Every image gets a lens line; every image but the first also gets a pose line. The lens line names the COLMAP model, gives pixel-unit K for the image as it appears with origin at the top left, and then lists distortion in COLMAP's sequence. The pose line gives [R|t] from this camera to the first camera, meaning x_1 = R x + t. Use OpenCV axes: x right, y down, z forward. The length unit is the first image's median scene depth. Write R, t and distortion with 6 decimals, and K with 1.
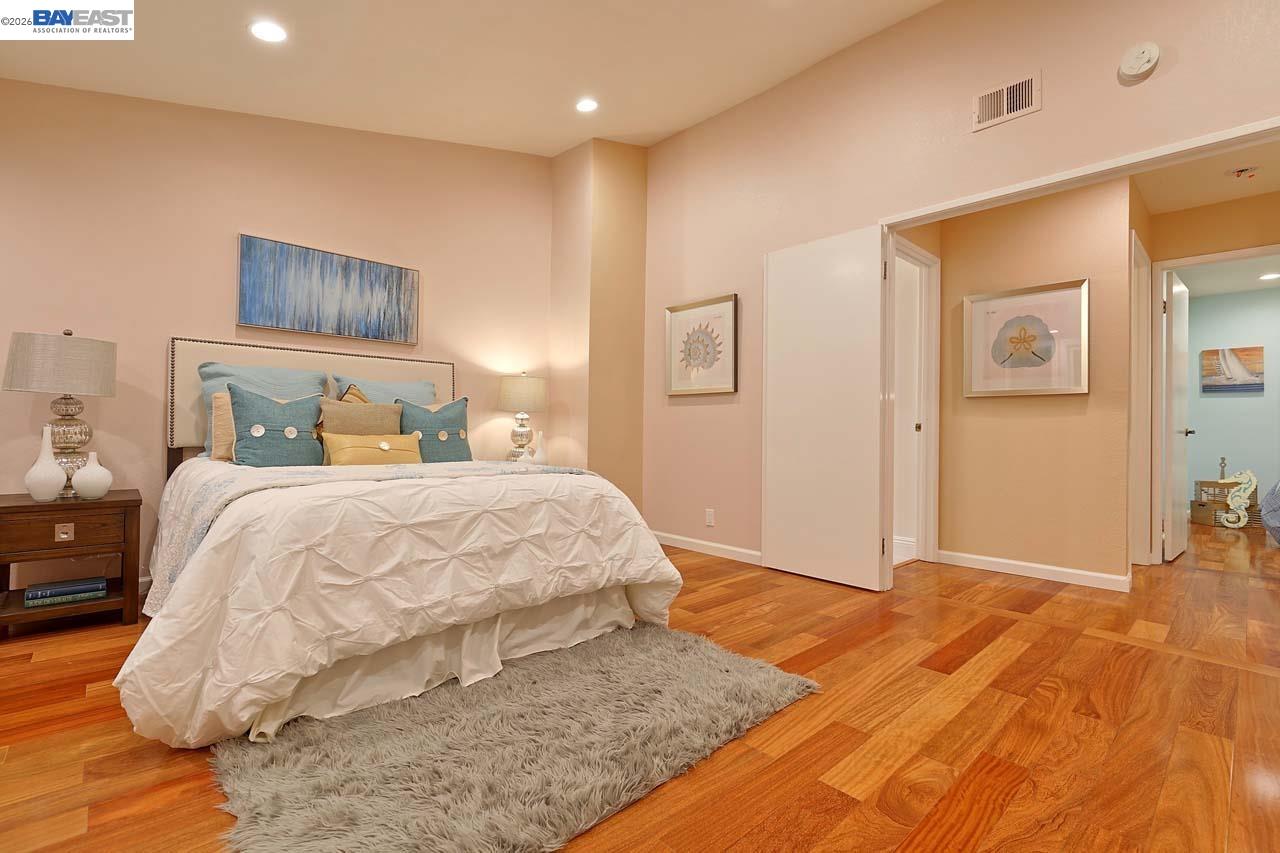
lens RADIAL K [[580.0, 0, 646.4], [0, 580.0, 422.6], [0, 0, 1]] dist [-0.000731, -0.000220]
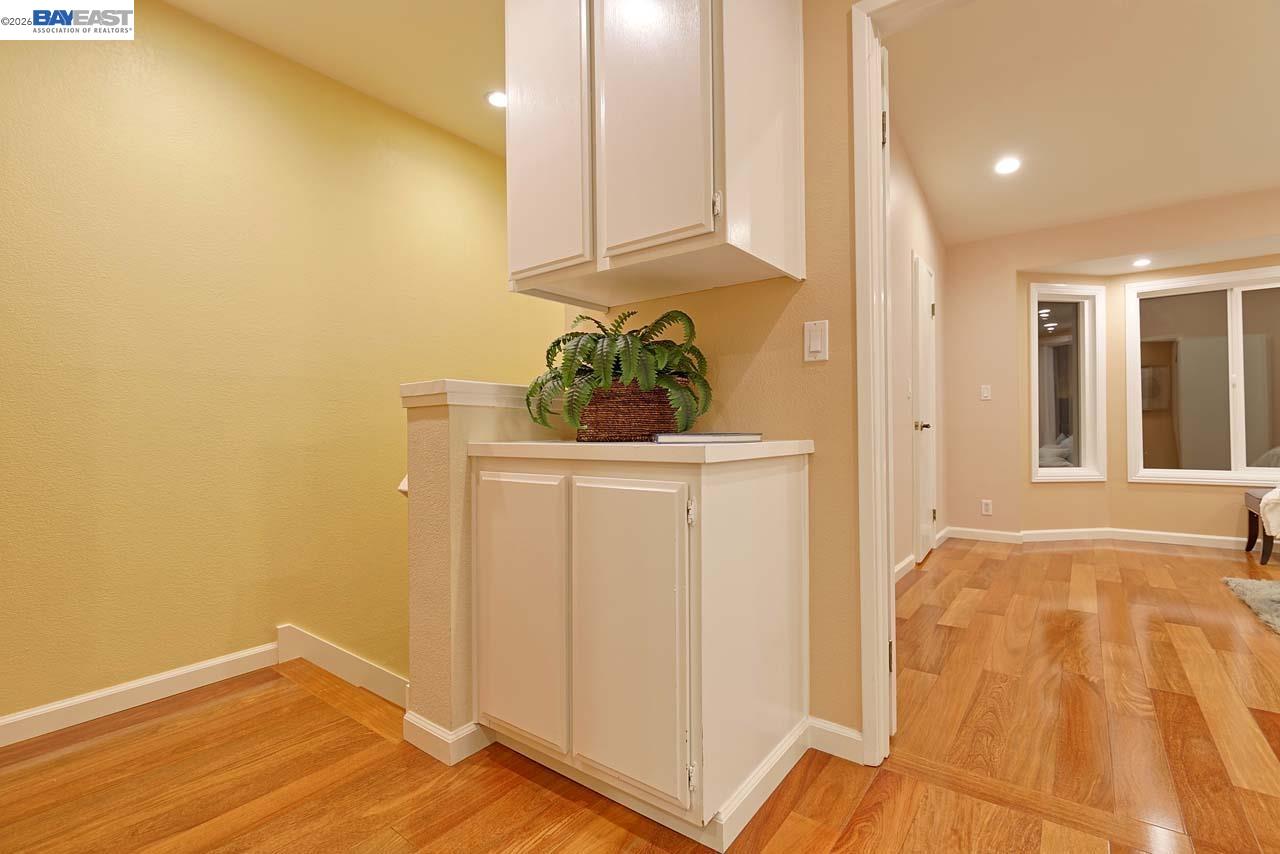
lens RADIAL K [[580.0, 0, 646.4], [0, 580.0, 423.1], [0, 0, 1]] dist [-0.000731, -0.000220]
pose [[-0.986439, -0.004317, -0.164069, 0.990950], [-0.001004, 0.999794, -0.020271, 0.012747], [0.164122, -0.019831, -0.986241, 1.088441]]
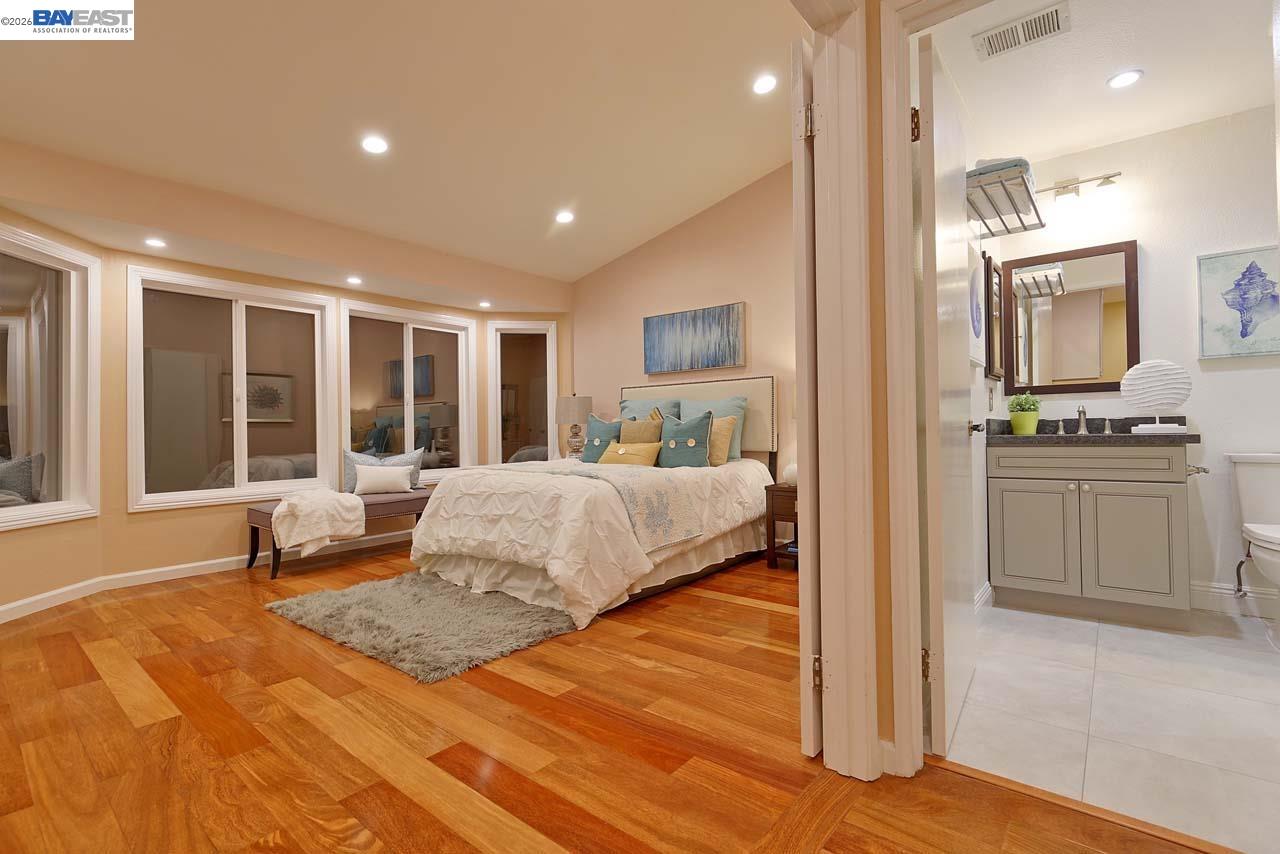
lens RADIAL K [[580.0, 0, 646.4], [0, 580.0, 423.1], [0, 0, 1]] dist [-0.000731, -0.000220]
pose [[0.122934, -0.028144, -0.992016, 0.846679], [0.025554, 0.999356, -0.025186, 0.006949], [0.992086, -0.022254, 0.123574, 0.758864]]
